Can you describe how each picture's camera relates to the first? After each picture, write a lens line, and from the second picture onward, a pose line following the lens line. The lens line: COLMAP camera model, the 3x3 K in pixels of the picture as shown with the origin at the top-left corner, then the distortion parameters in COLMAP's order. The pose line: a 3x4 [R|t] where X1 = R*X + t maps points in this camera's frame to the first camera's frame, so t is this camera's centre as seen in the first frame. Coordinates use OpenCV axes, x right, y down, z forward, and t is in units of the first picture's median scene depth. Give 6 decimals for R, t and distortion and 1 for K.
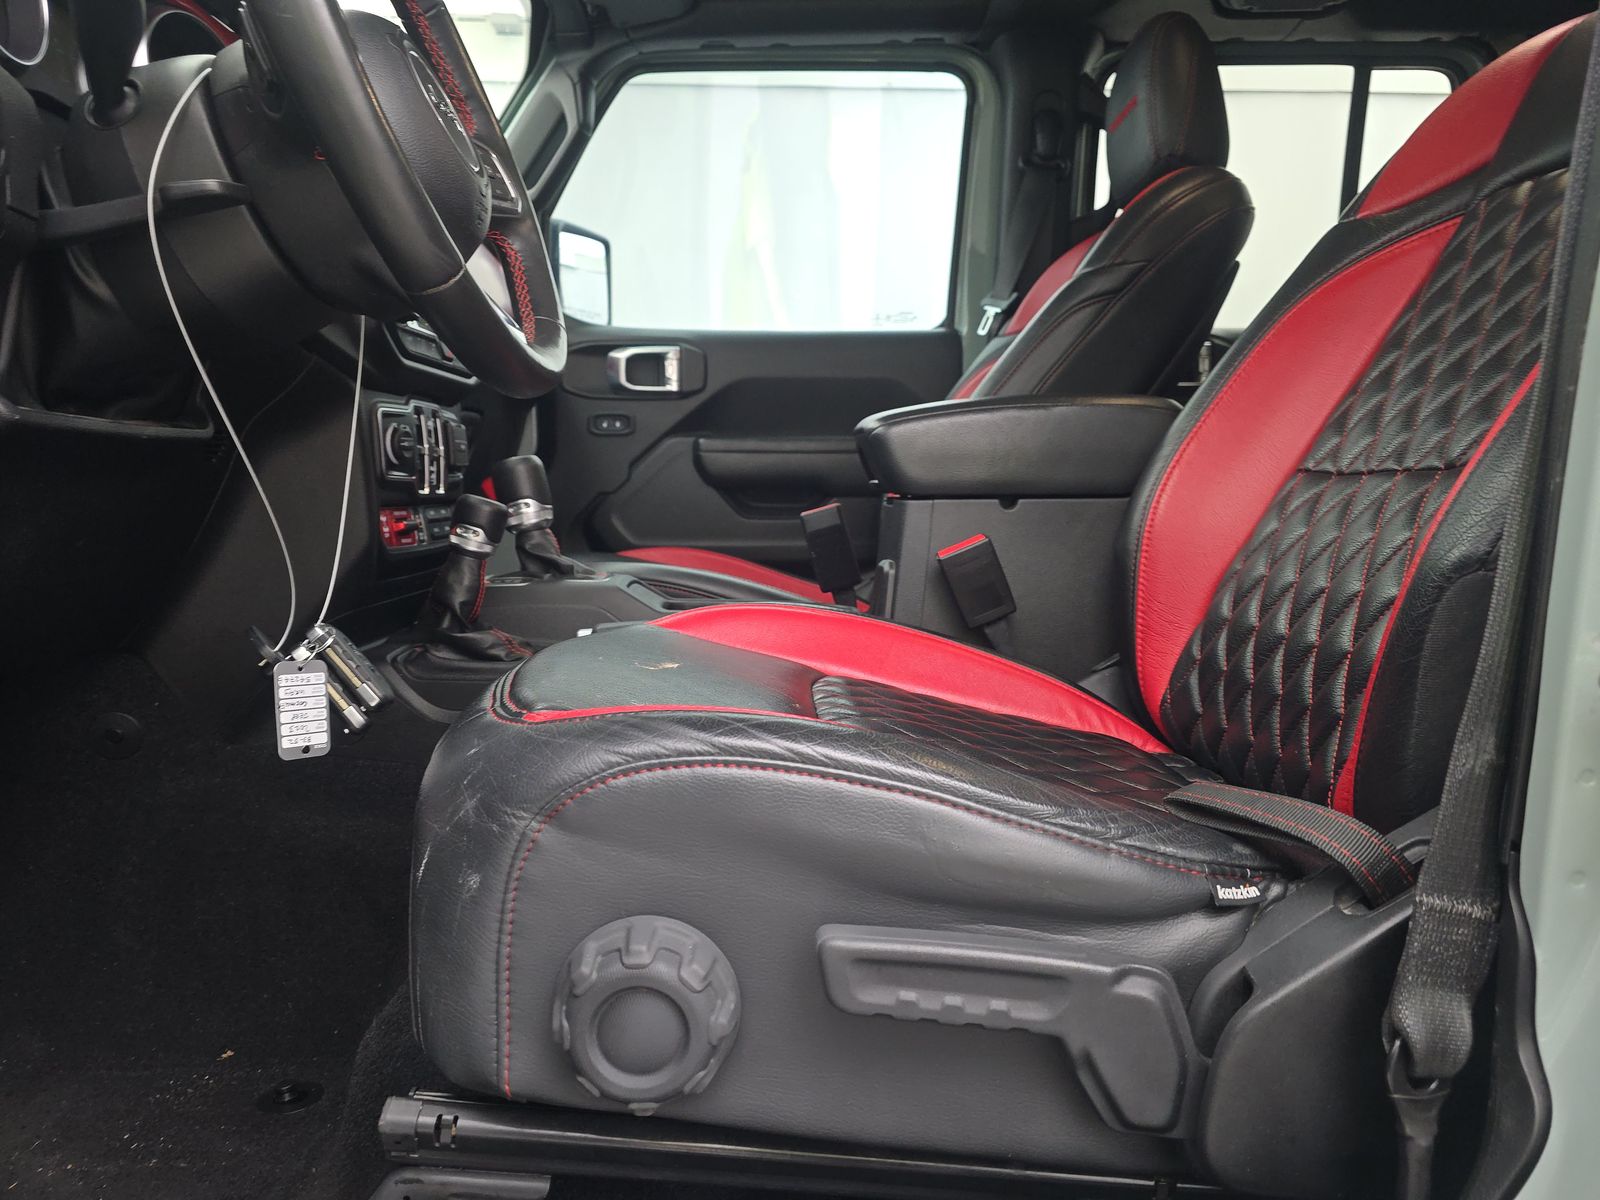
lens RADIAL K [[1076.7, 0, 789.6], [0, 1076.7, 601.0], [0, 0, 1]] dist [0.029877, -0.044776]
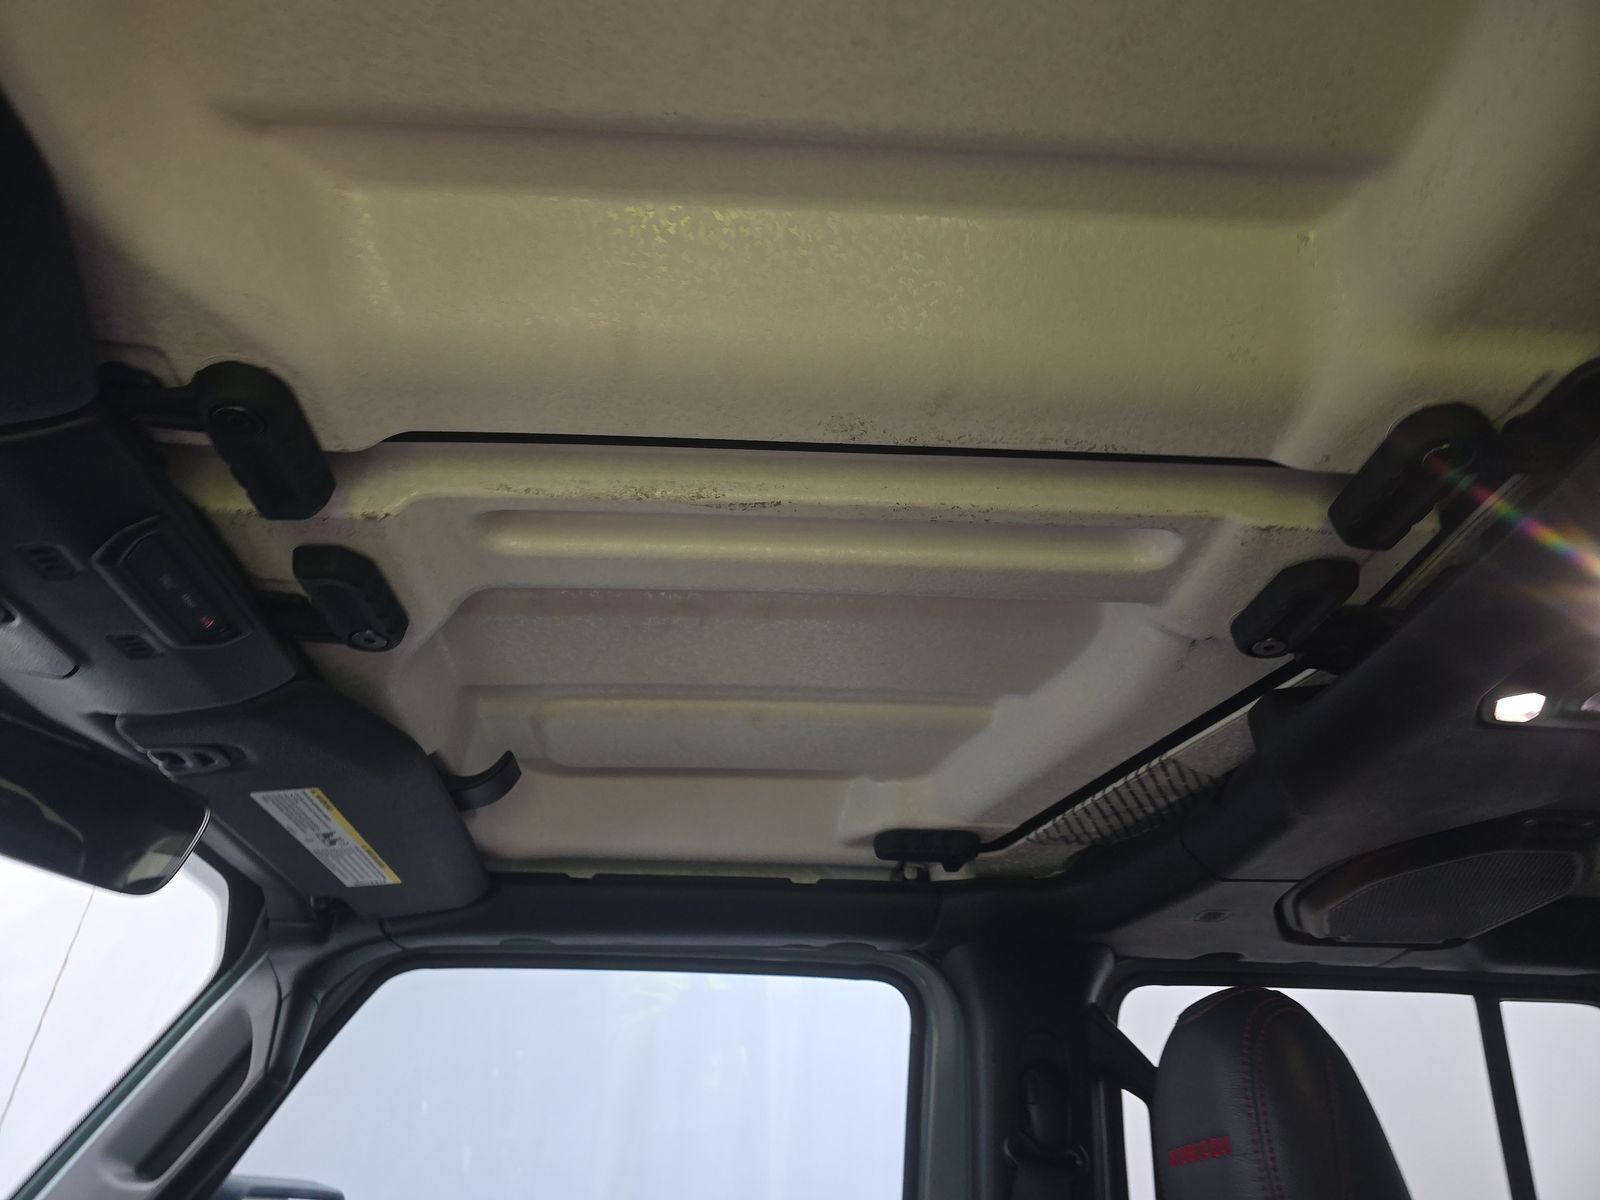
lens RADIAL K [[1076.7, 0, 802.6], [0, 1076.7, 599.4], [0, 0, 1]] dist [0.029877, -0.044776]
pose [[0.997476, 0.052269, 0.048057, 0.055773], [-0.013130, 0.800940, -0.598600, -0.292965], [-0.069779, 0.596458, 0.799605, 0.348571]]
